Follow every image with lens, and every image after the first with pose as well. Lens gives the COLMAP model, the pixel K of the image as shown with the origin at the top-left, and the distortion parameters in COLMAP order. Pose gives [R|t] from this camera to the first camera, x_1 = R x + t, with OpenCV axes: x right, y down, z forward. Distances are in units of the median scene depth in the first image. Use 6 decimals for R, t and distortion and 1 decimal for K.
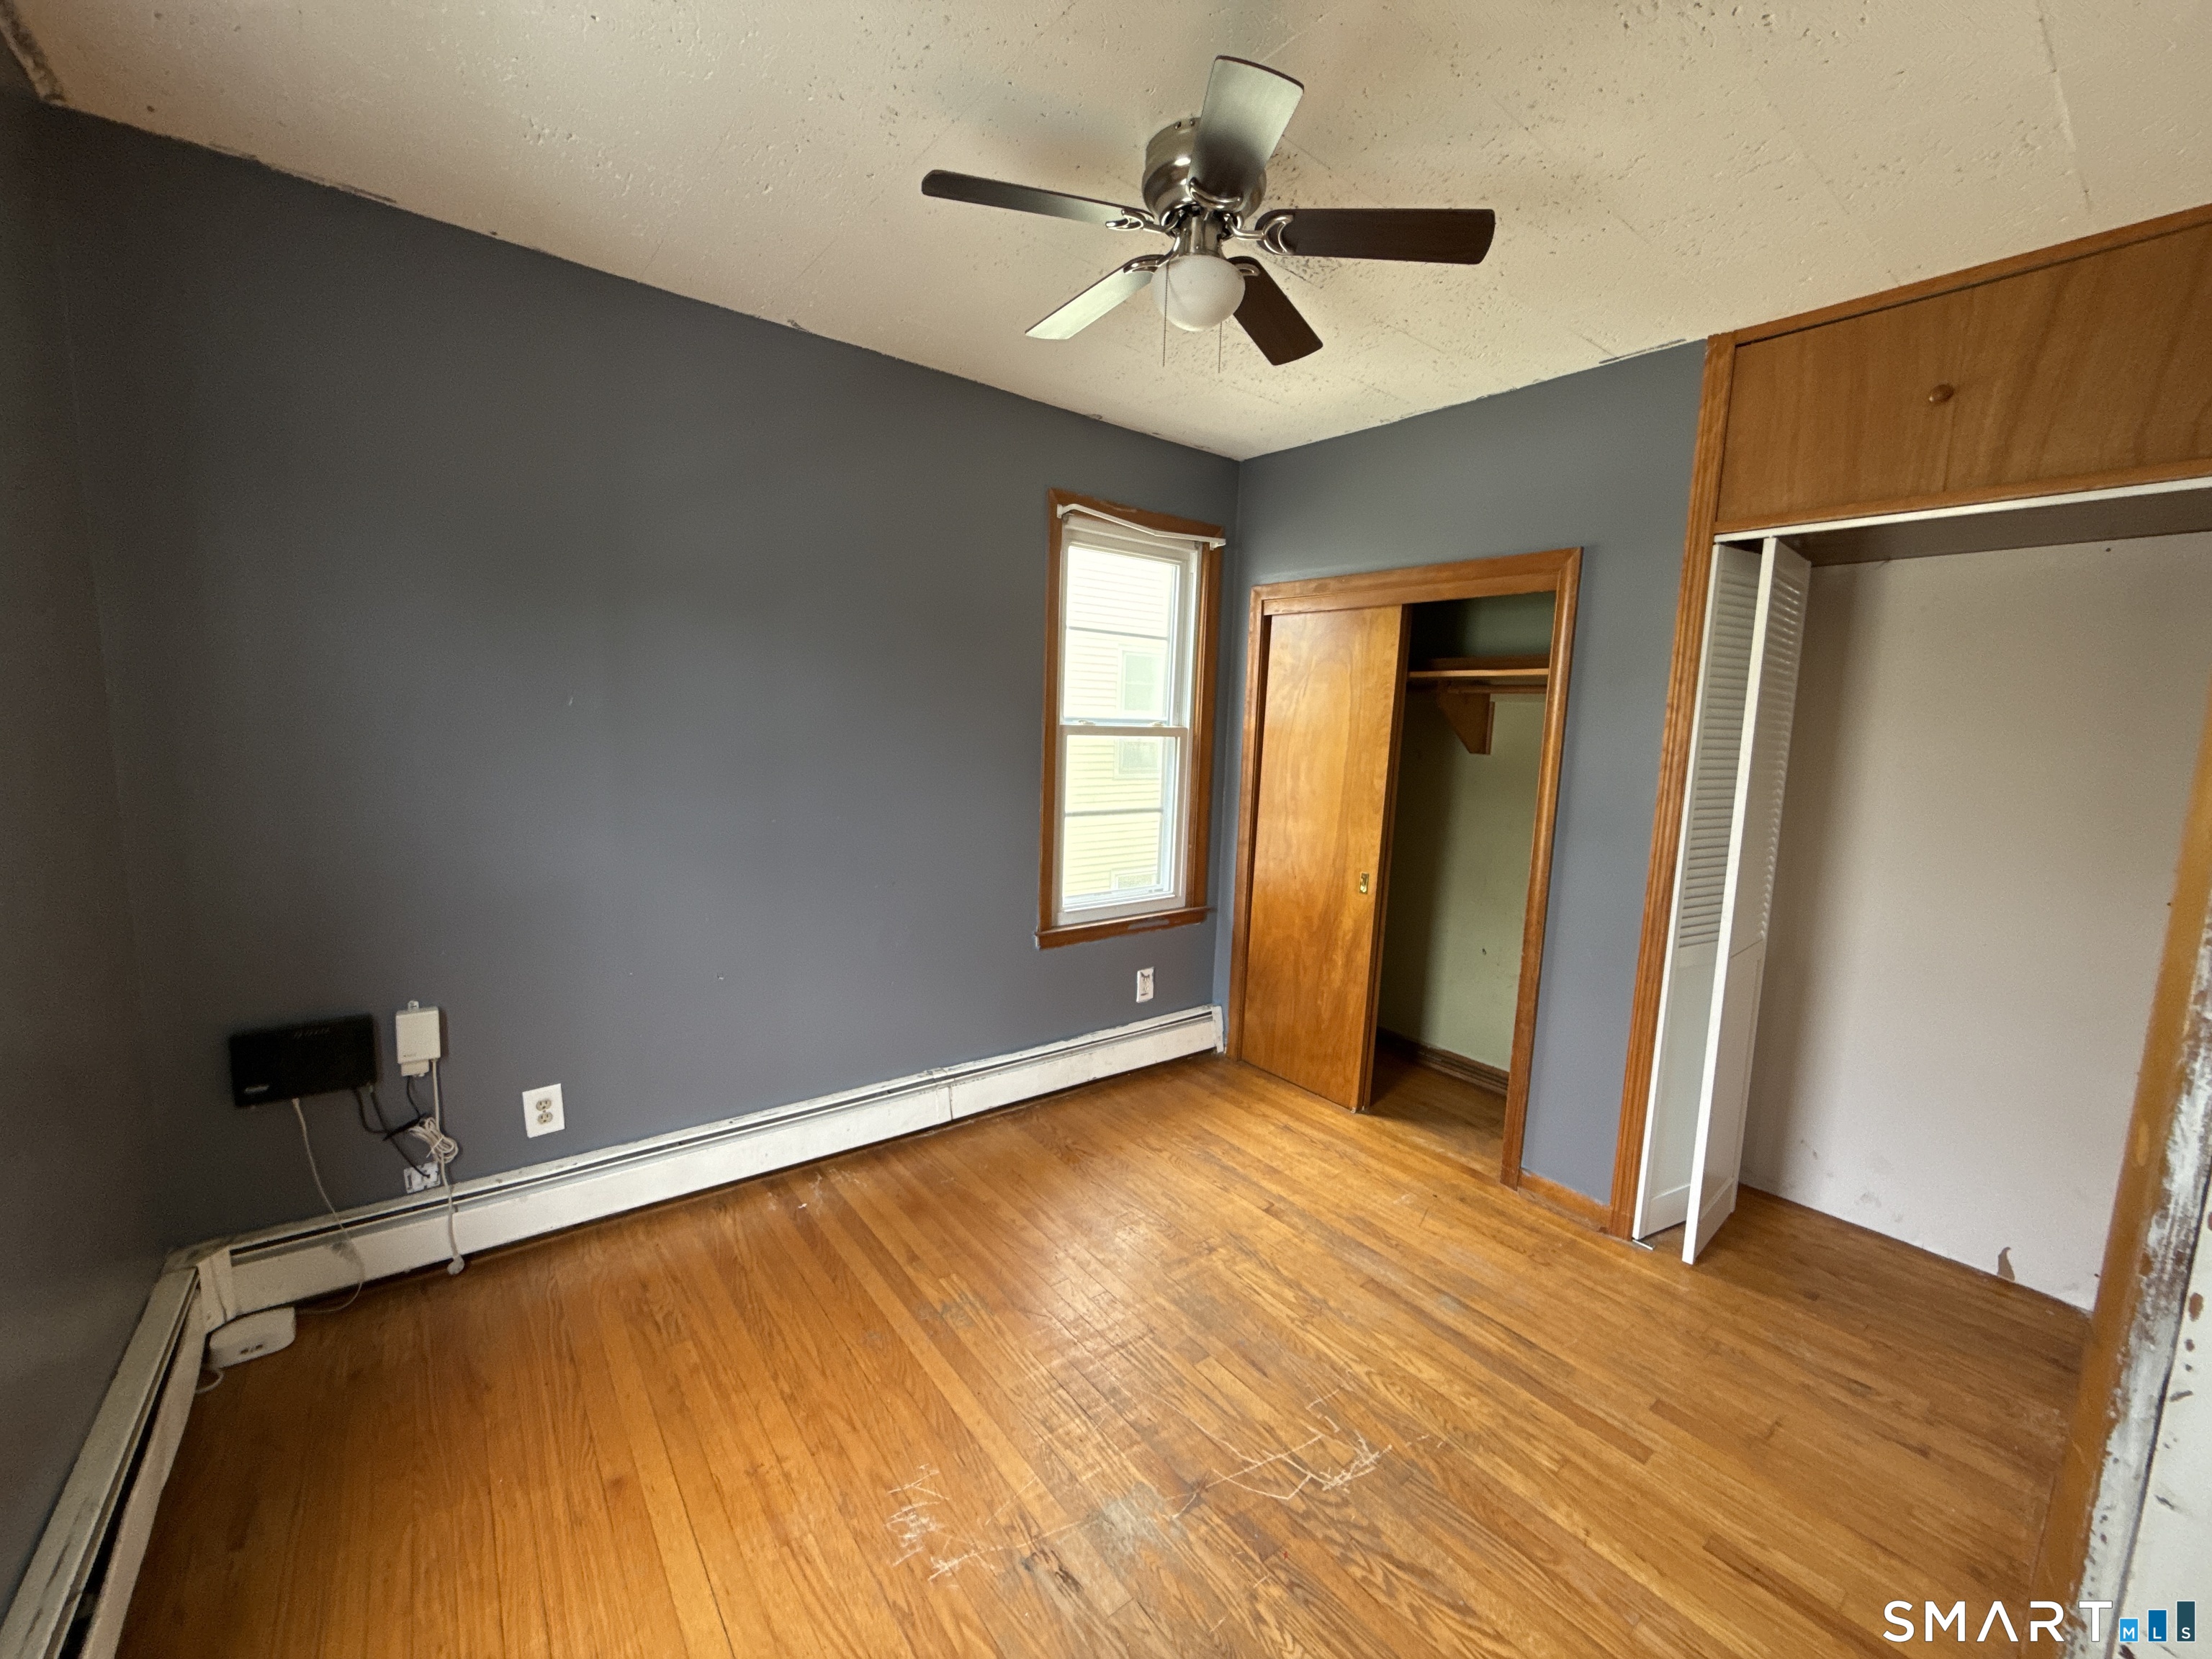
lens RADIAL K [[880.7, 0, 1106.1], [0, 880.7, 826.9], [0, 0, 1]] dist [-0.000347, 0.000136]
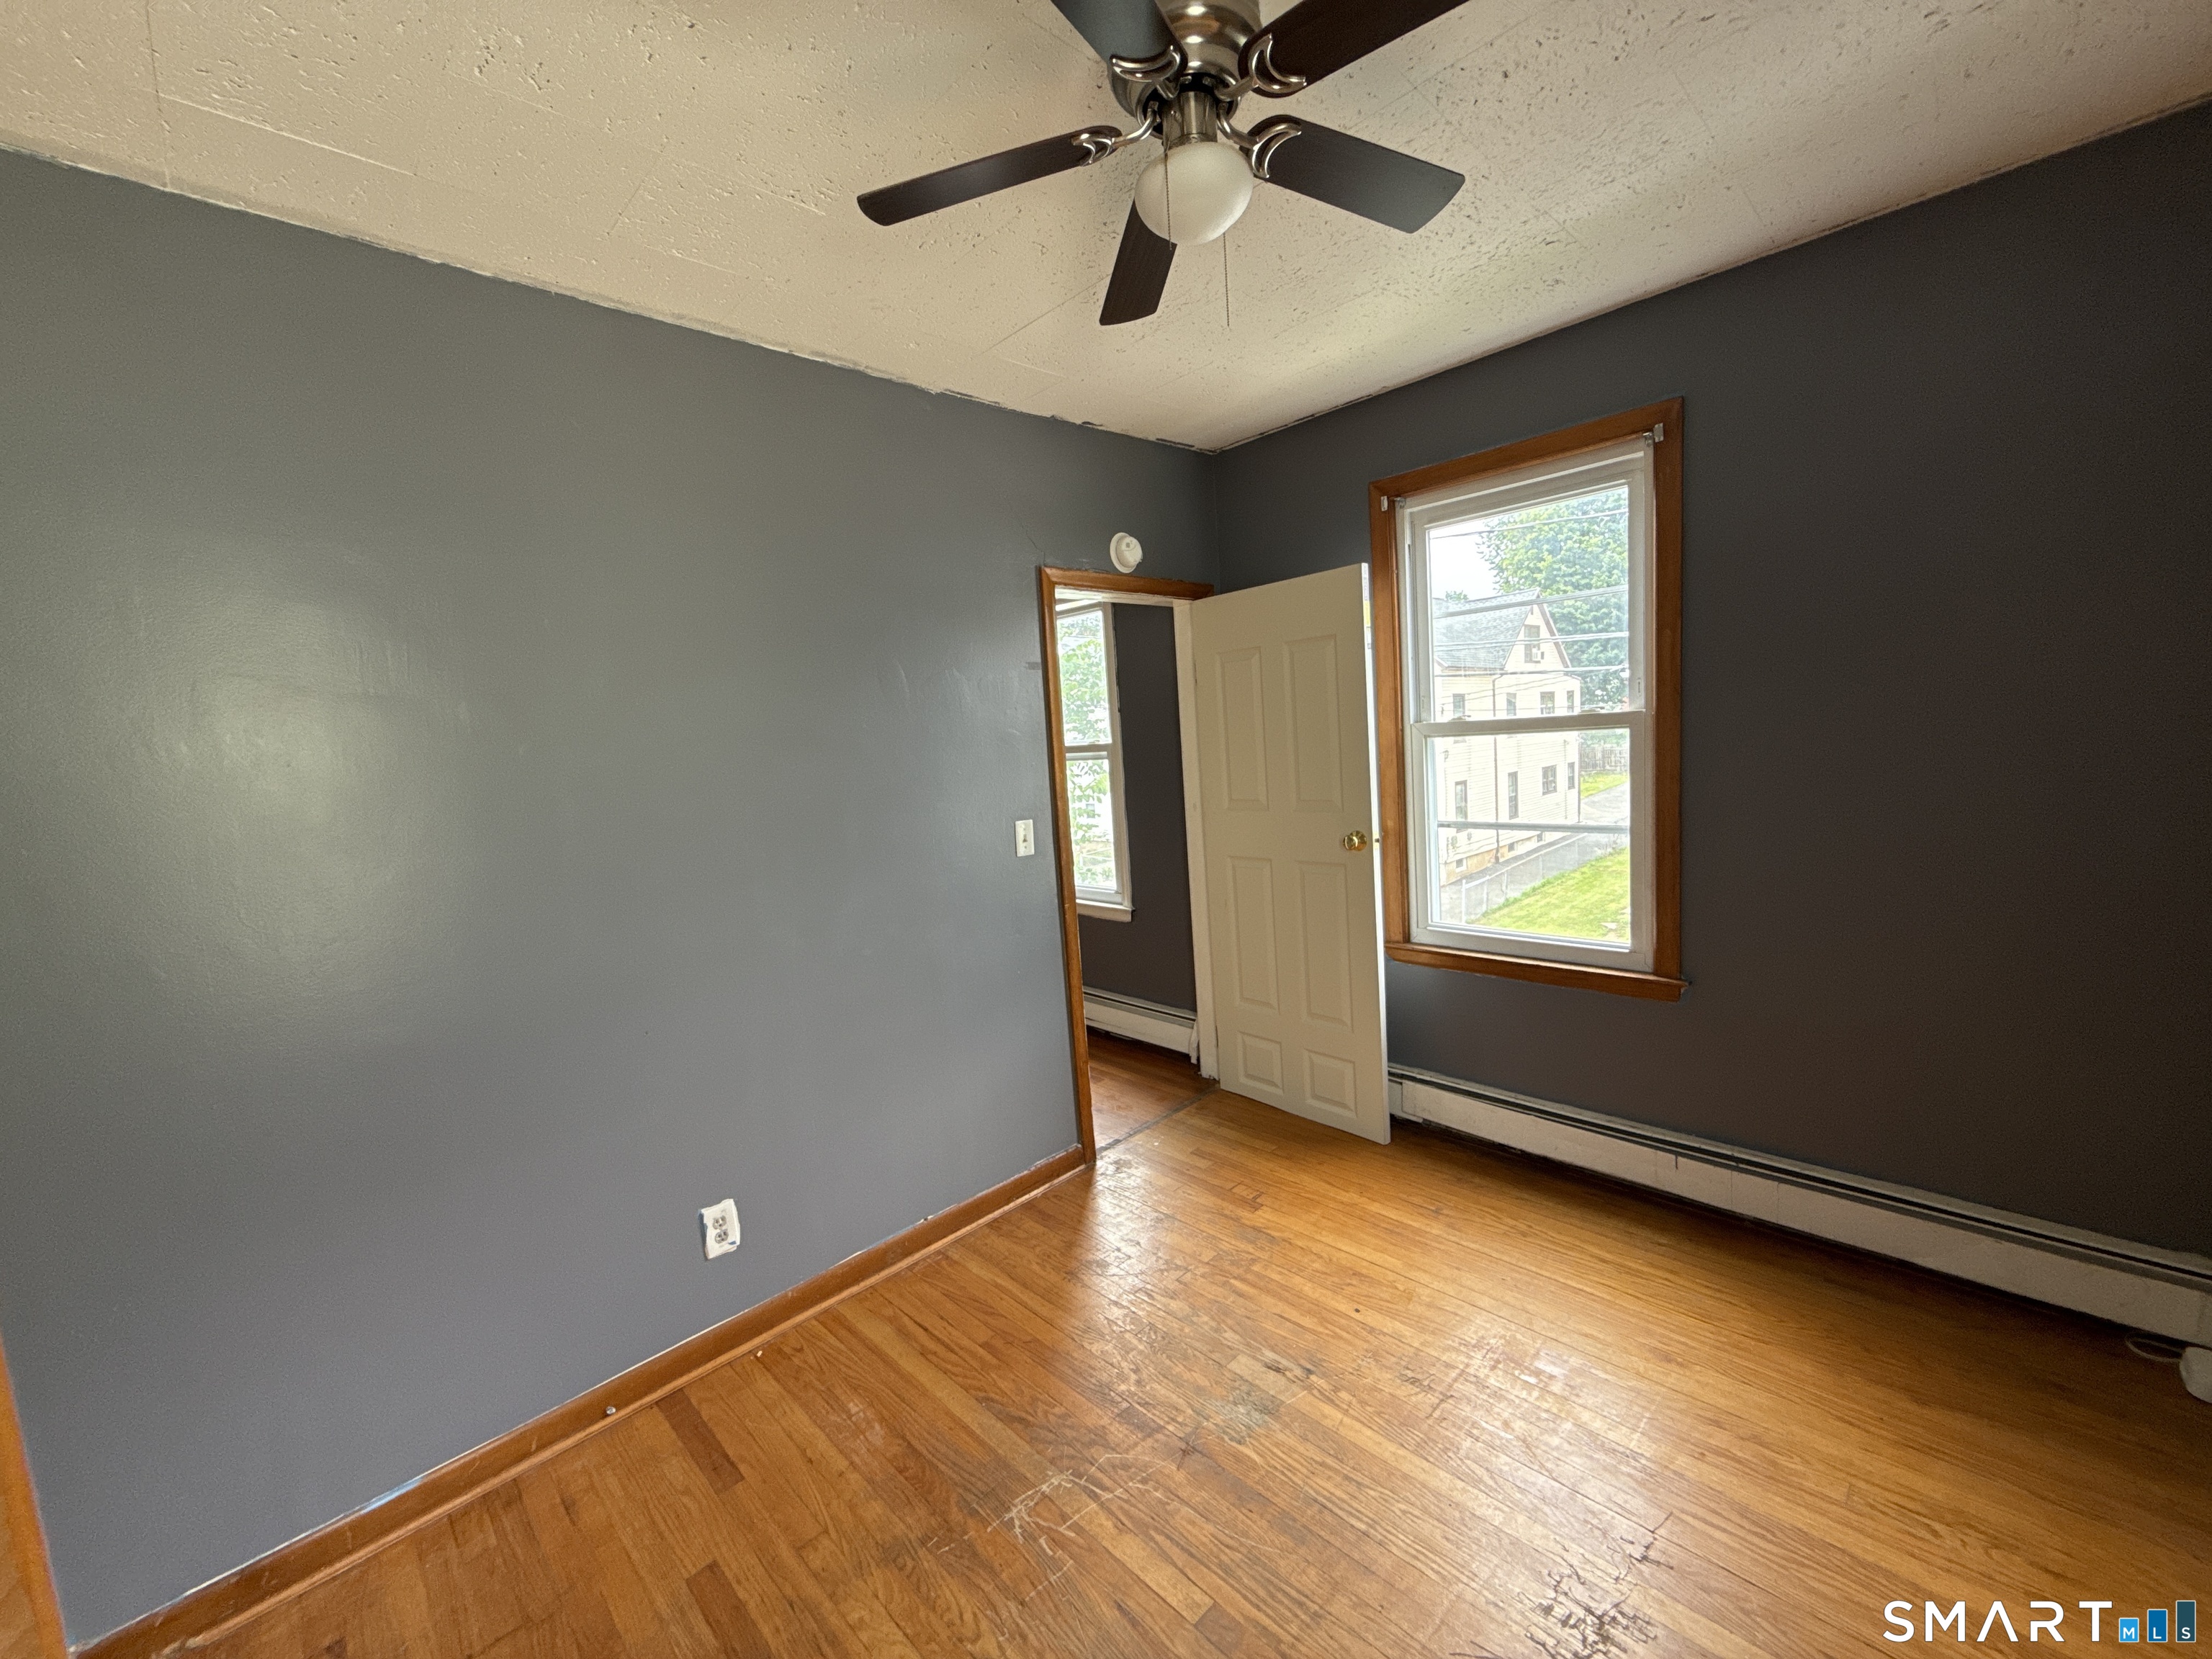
lens RADIAL K [[880.7, 0, 1106.1], [0, 880.7, 826.9], [0, 0, 1]] dist [-0.000347, 0.000136]
pose [[-0.993399, 0.042611, -0.106502, 0.273258], [0.017986, 0.974821, 0.222261, -0.216628], [0.113292, 0.218878, -0.969153, 1.777900]]
